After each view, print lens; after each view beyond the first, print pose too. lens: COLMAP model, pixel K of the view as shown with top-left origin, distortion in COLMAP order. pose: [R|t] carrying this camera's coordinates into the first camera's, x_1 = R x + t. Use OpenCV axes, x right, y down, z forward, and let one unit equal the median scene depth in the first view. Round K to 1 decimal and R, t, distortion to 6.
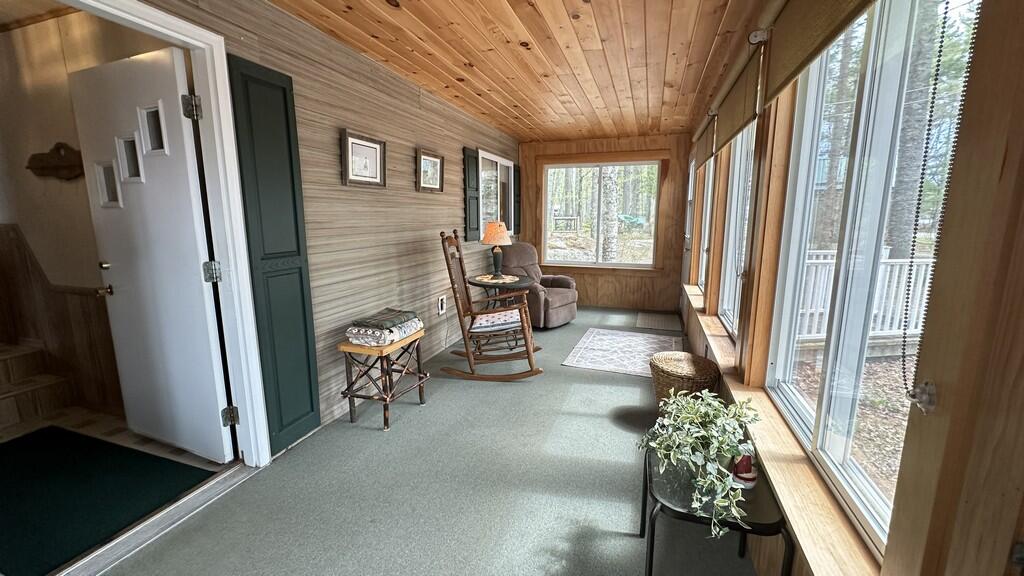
lens RADIAL K [[406.6, 0, 513.5], [0, 406.6, 285.3], [0, 0, 1]] dist [-0.002571, 0.000191]
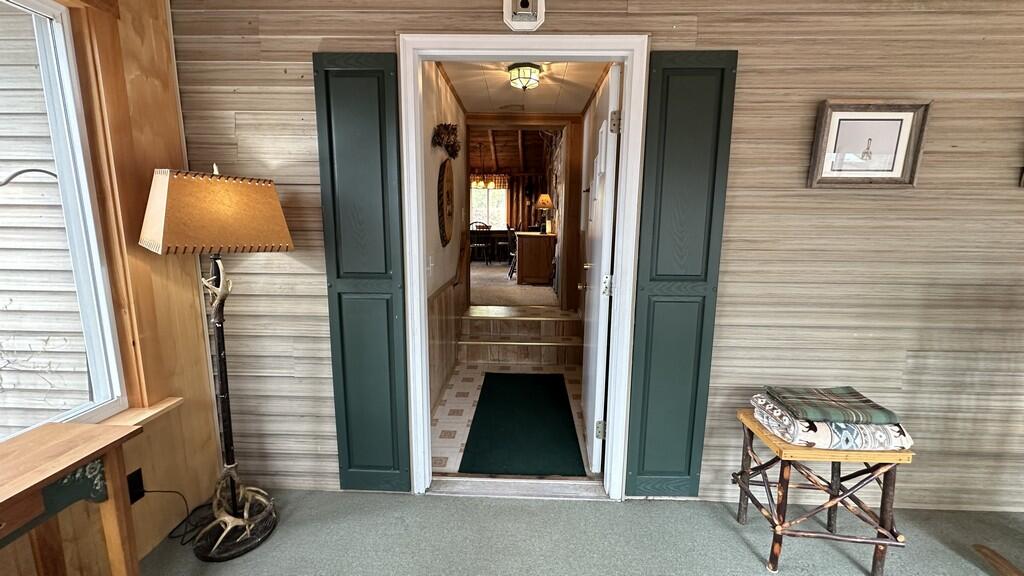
lens RADIAL K [[406.6, 0, 514.1], [0, 406.6, 286.4], [0, 0, 1]] dist [-0.002571, 0.000191]
pose [[0.283795, 0.152867, -0.946621, 0.104894], [-0.174268, 0.978993, 0.105849, -0.075156], [0.942916, 0.134927, 0.304473, 0.370736]]
